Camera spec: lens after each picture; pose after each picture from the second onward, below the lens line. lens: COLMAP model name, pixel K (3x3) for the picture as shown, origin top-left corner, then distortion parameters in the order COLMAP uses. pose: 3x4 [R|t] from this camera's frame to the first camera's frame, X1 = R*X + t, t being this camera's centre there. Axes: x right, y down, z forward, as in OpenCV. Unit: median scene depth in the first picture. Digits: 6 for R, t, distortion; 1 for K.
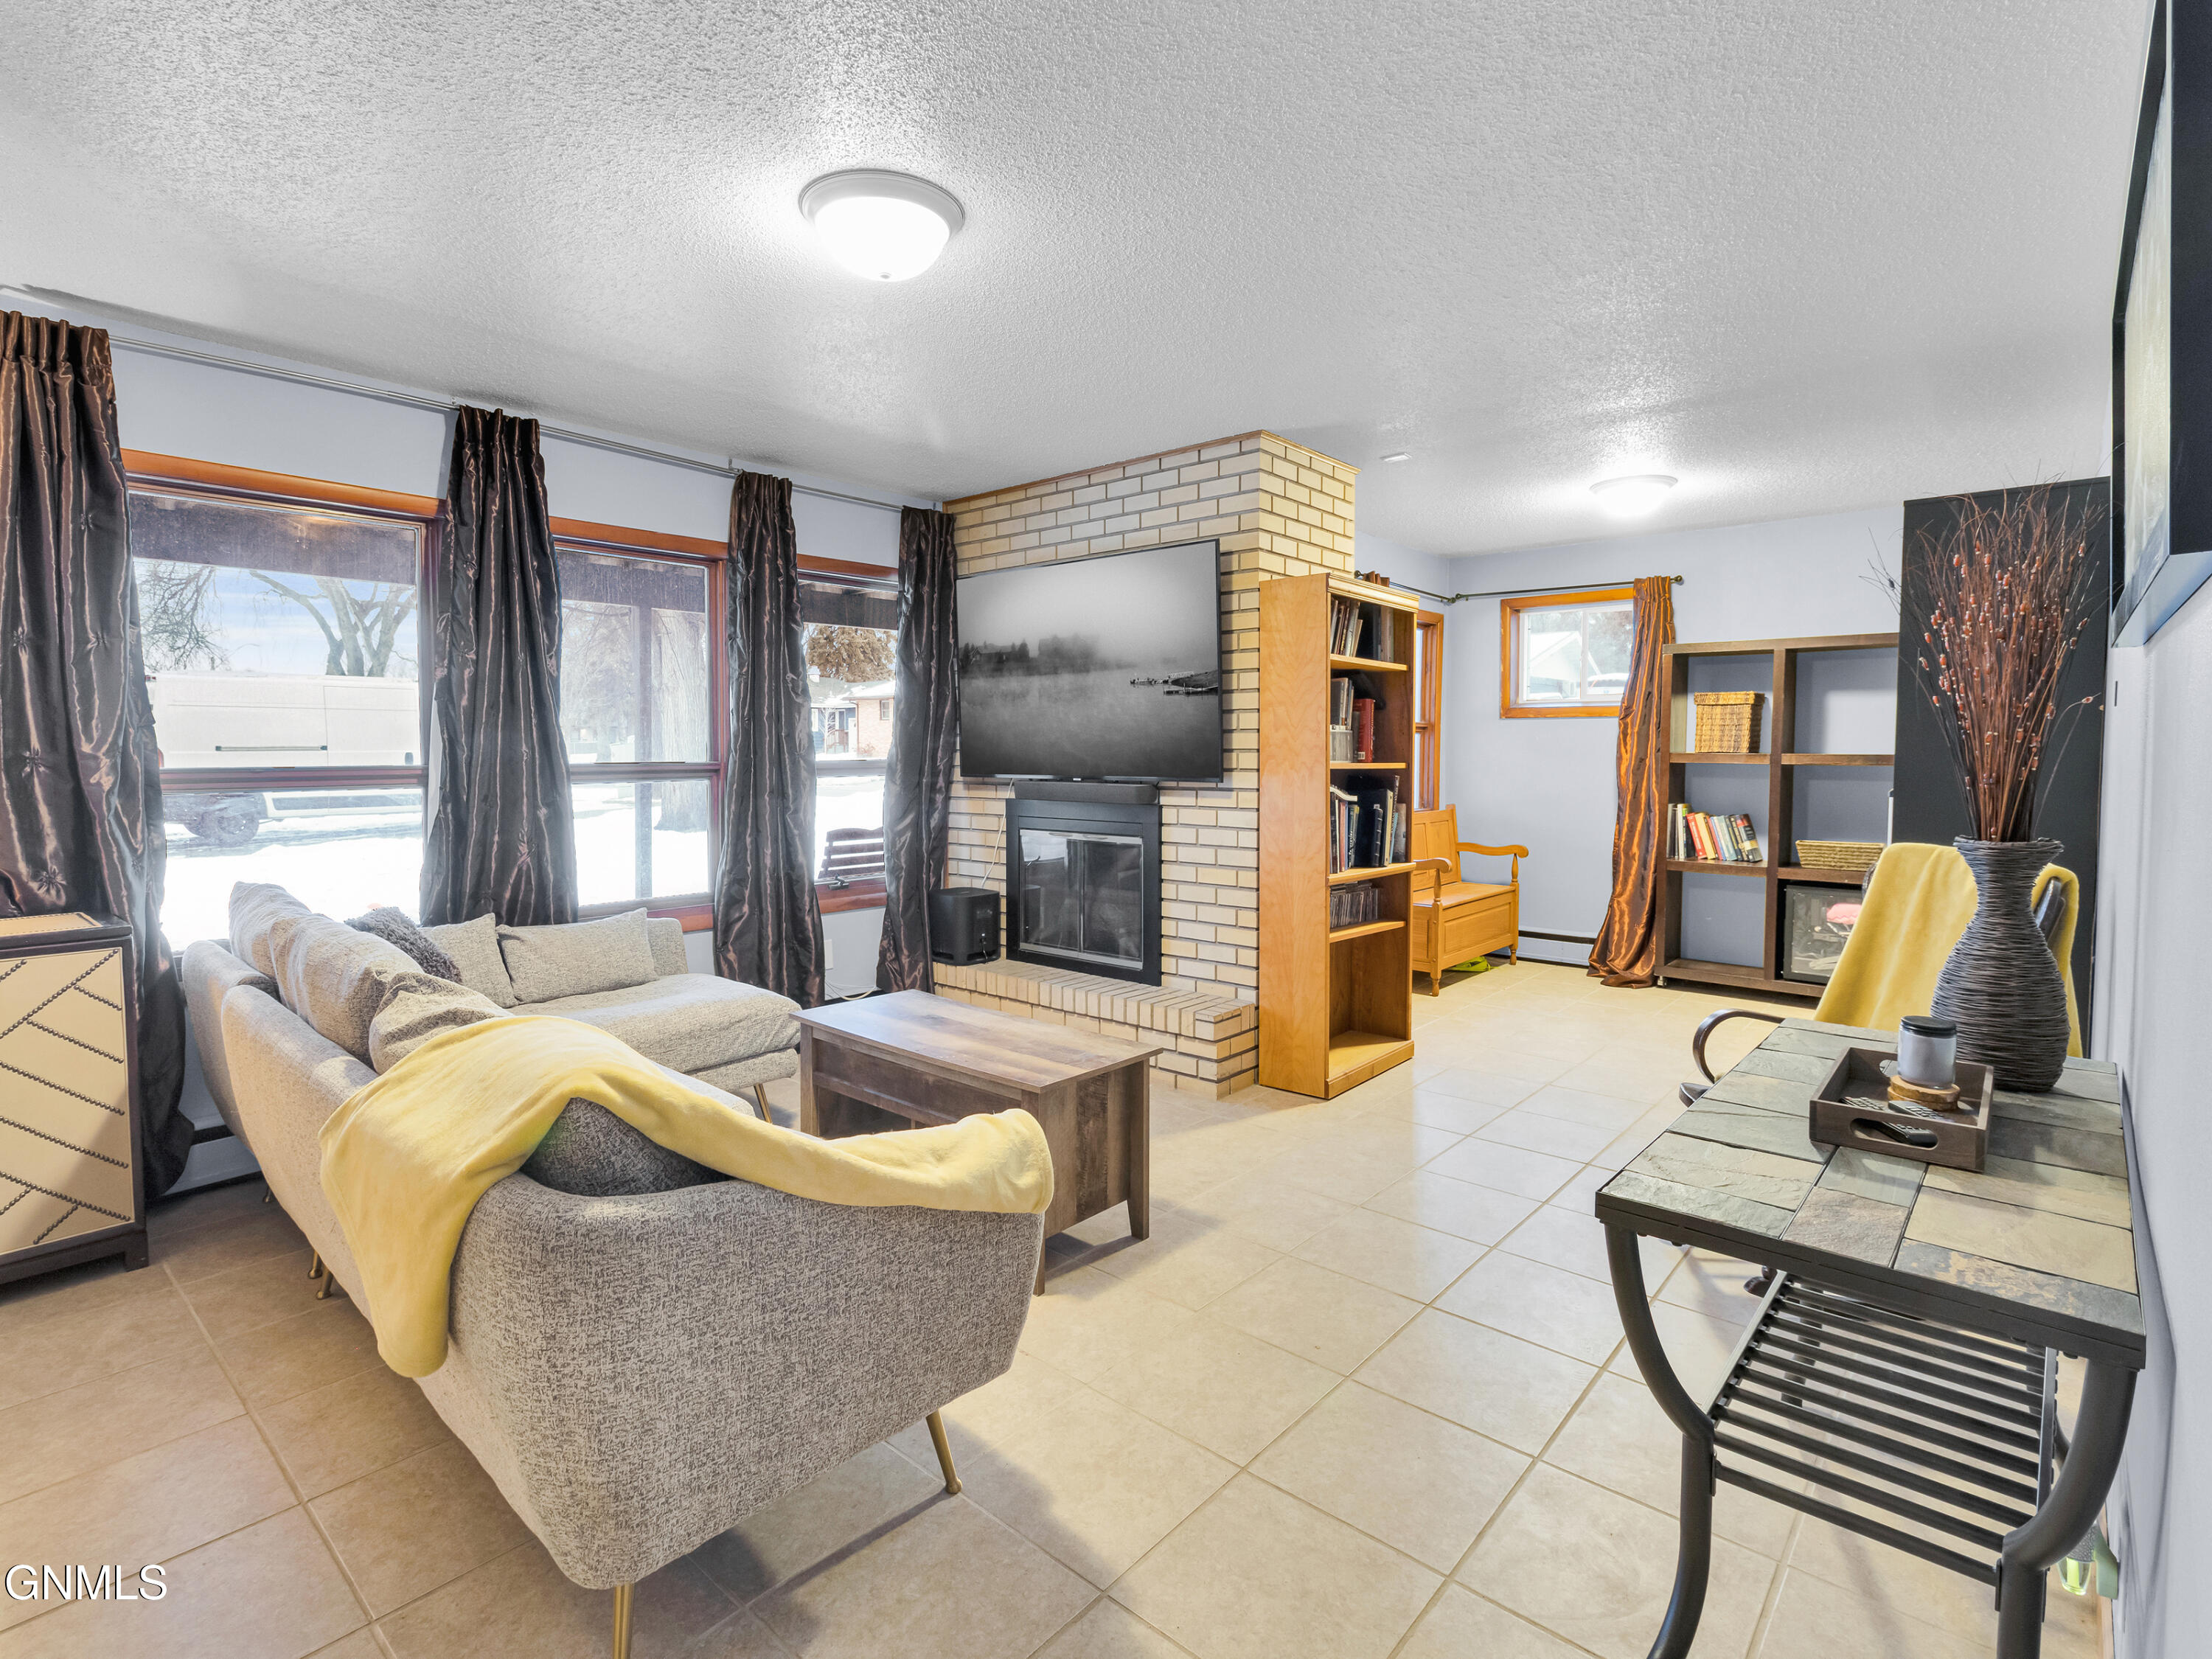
lens RADIAL K [[1079.6, 0, 1099.1], [0, 1079.6, 818.2], [0, 0, 1]] dist [-0.000573, -0.000734]
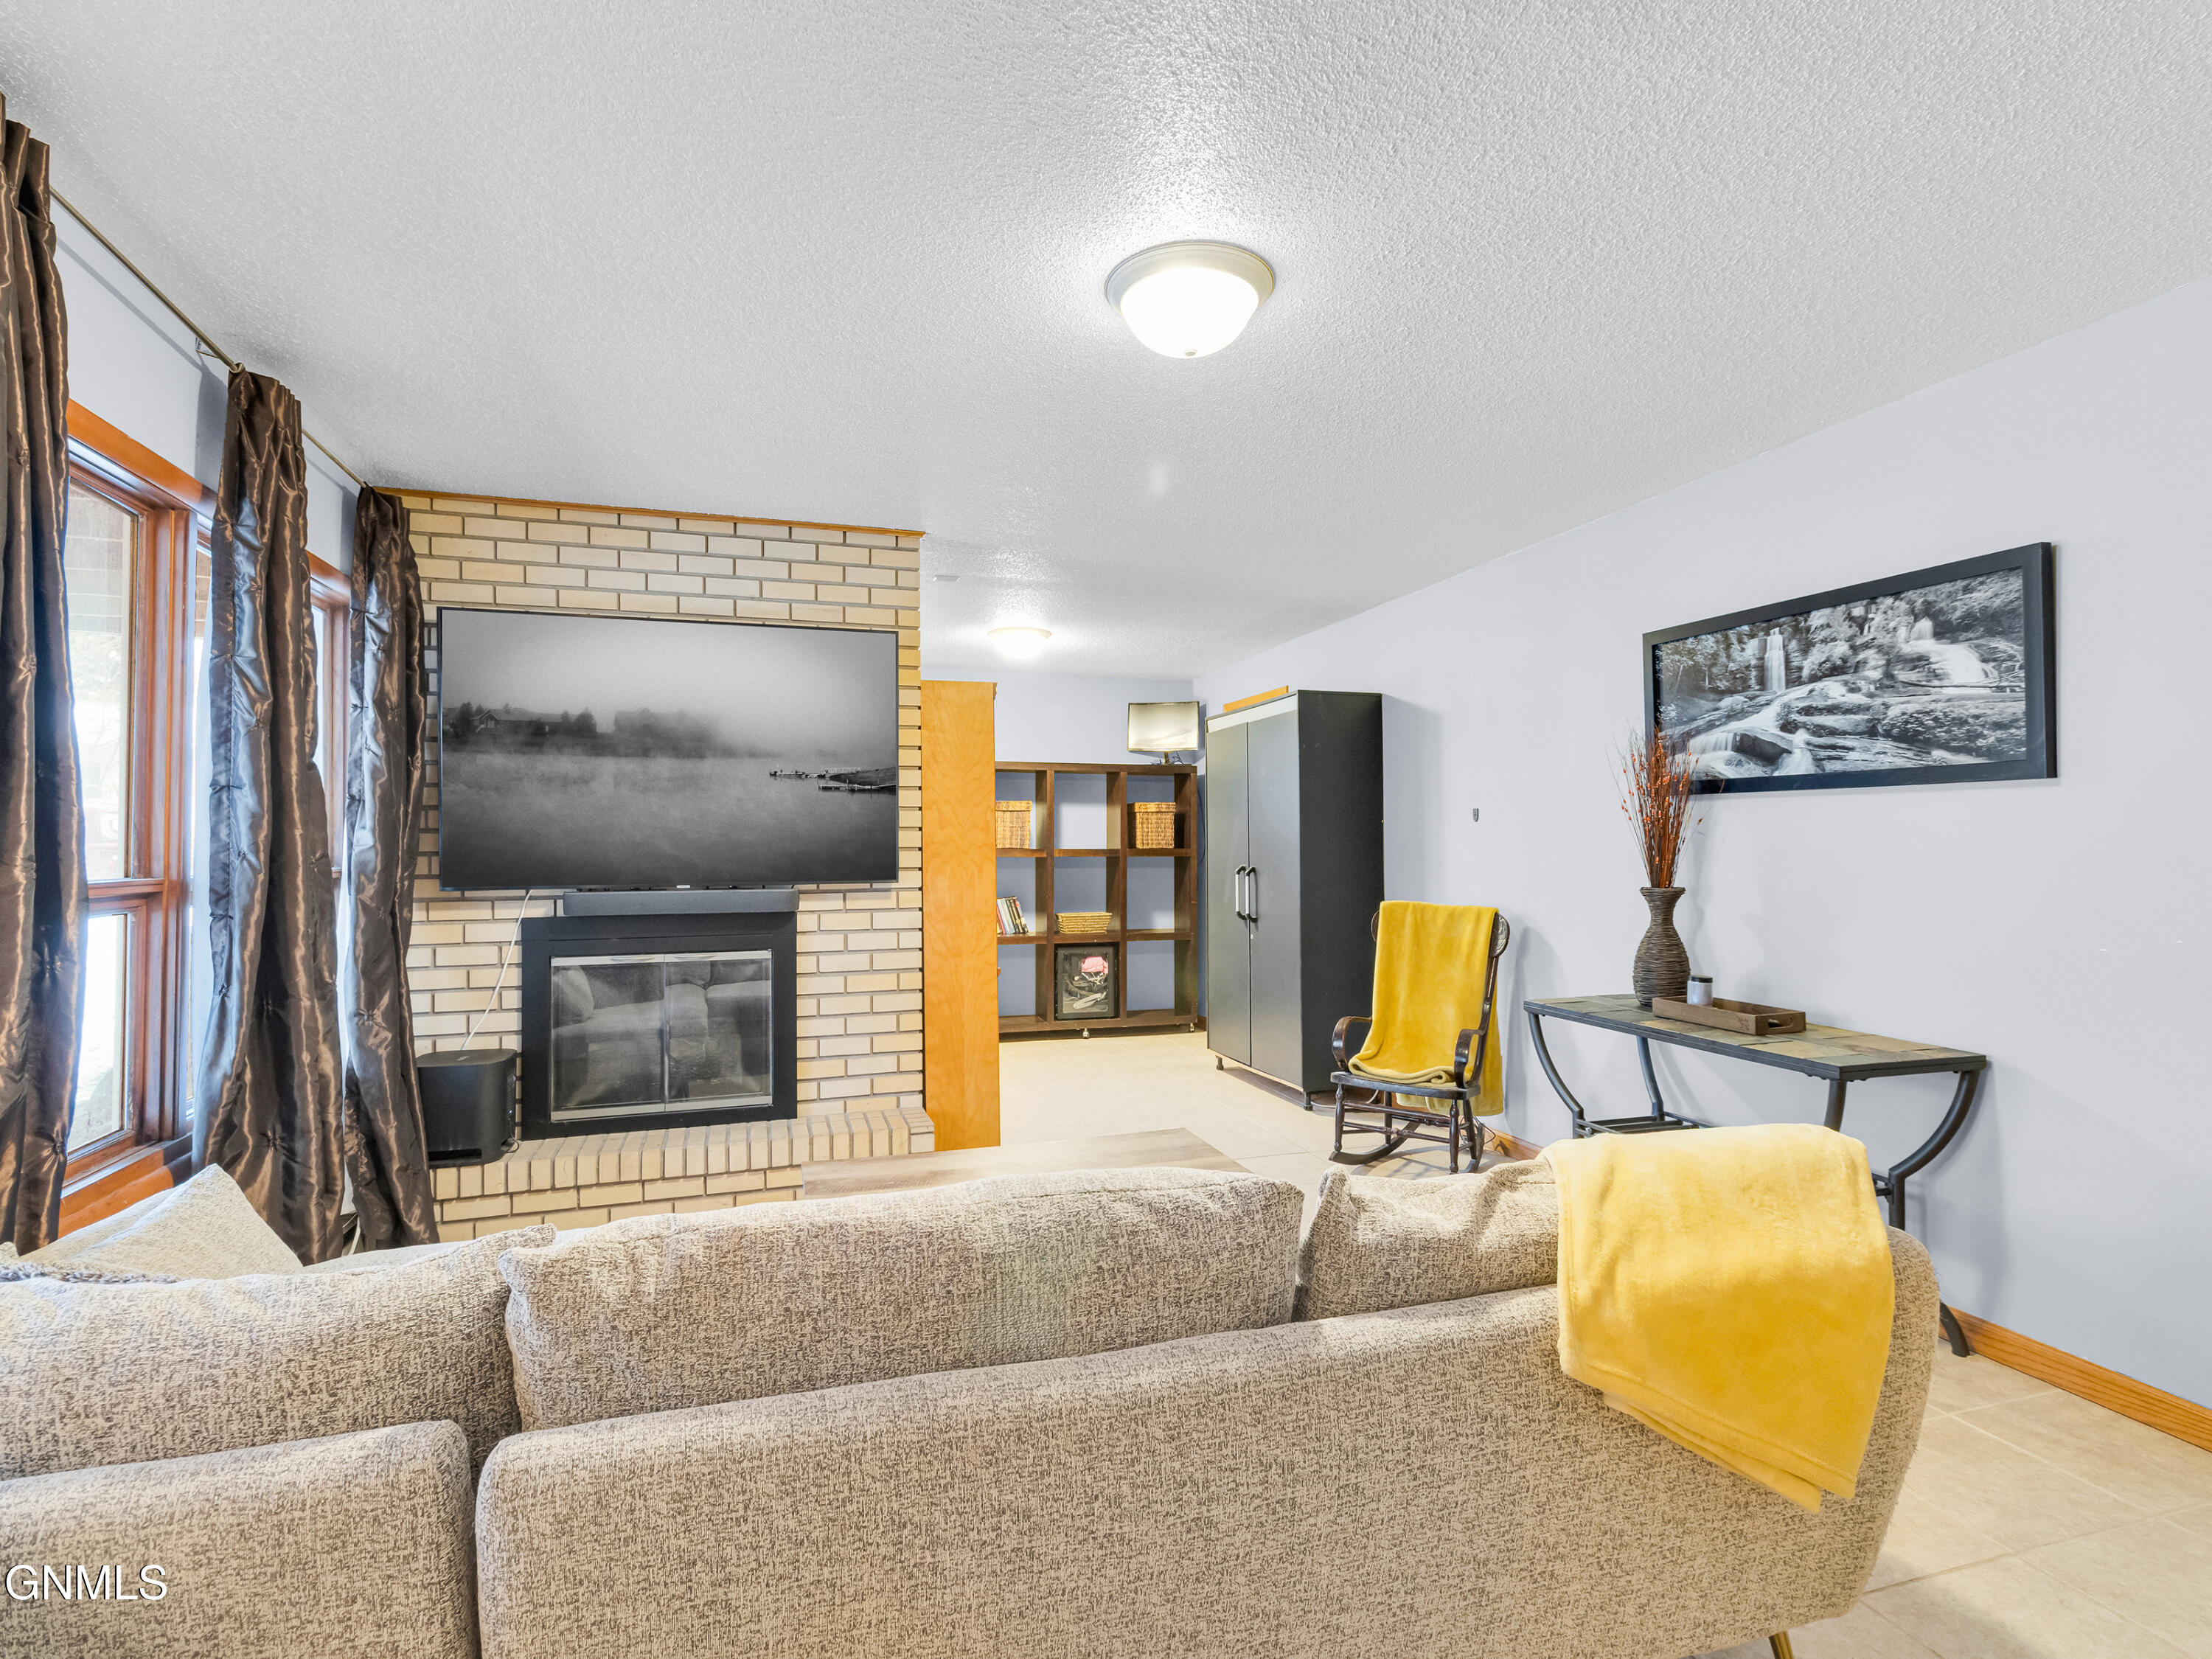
lens RADIAL K [[1079.6, 0, 1099.1], [0, 1079.6, 818.2], [0, 0, 1]] dist [-0.000573, -0.000734]
pose [[0.524603, 0.014845, 0.851218, -0.511373], [0.060845, 0.996637, -0.054879, -0.022199], [-0.849170, 0.080582, 0.521935, 0.280474]]
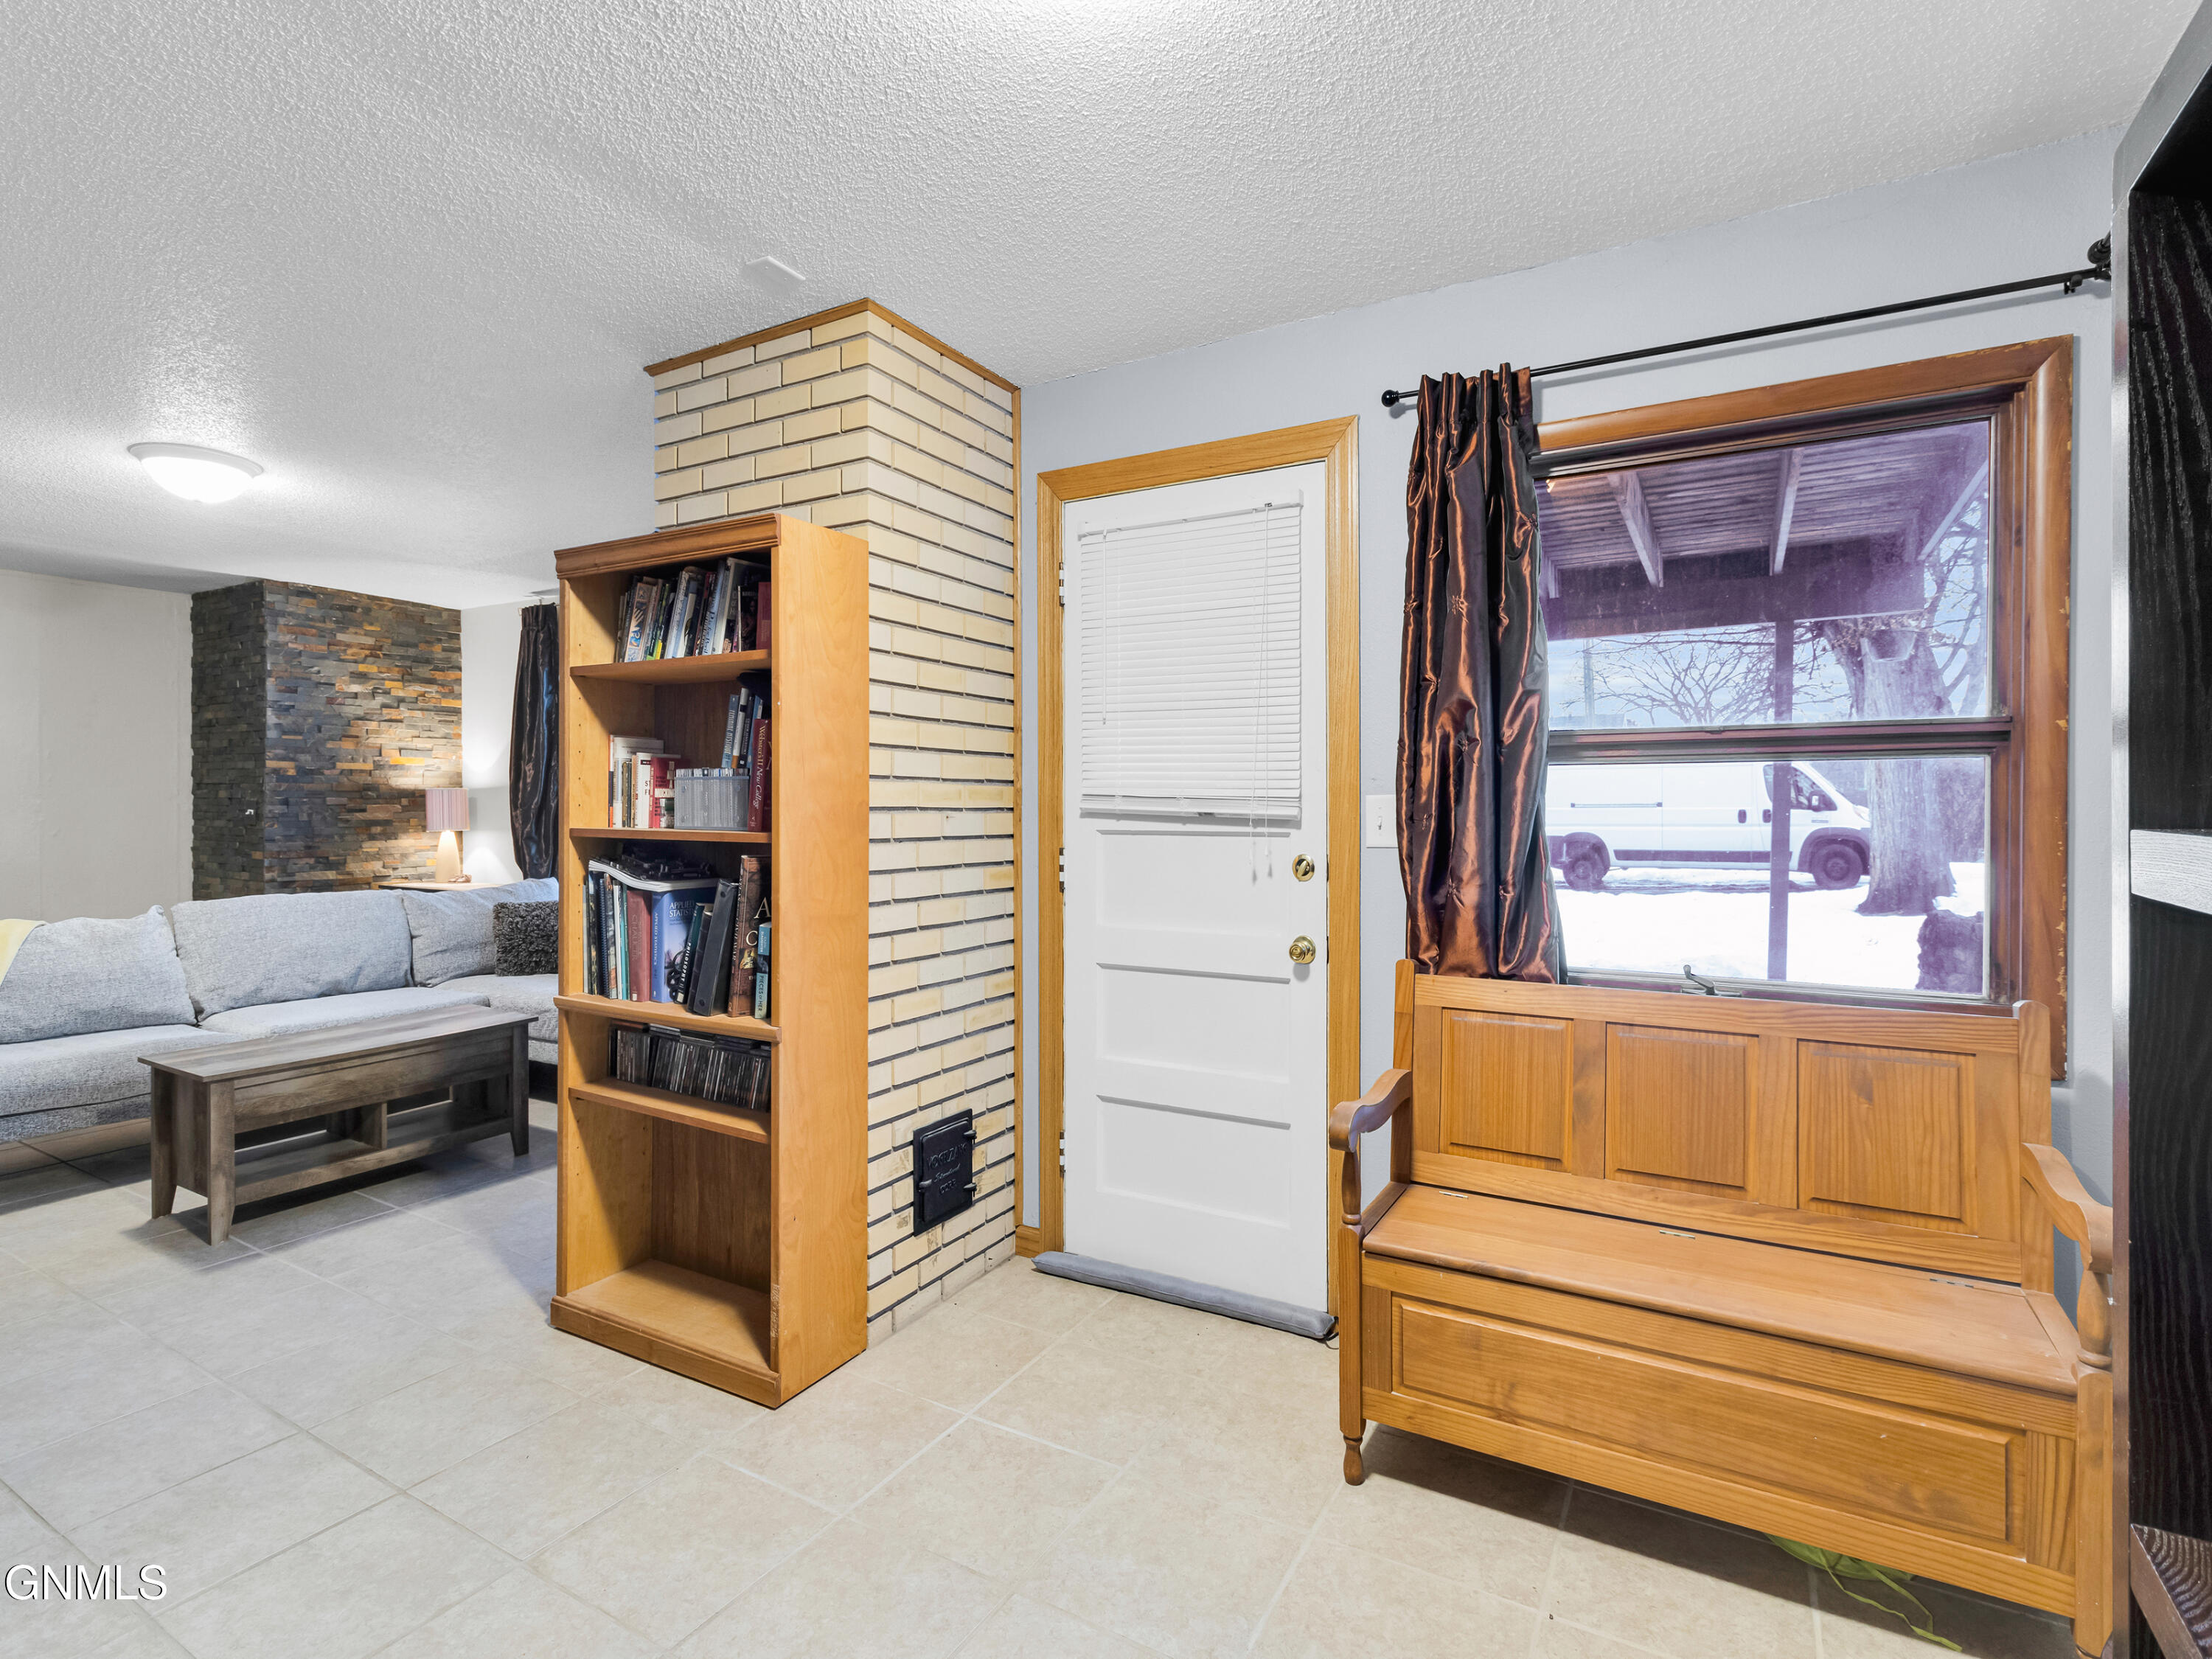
lens RADIAL K [[1079.6, 0, 1099.1], [0, 1079.6, 818.2], [0, 0, 1]] dist [-0.000573, -0.000734]
pose [[0.191661, 0.010024, -0.981410, 0.755437], [-0.059479, 0.998229, -0.001420, -0.060438], [0.979657, 0.058646, 0.191917, 0.956250]]
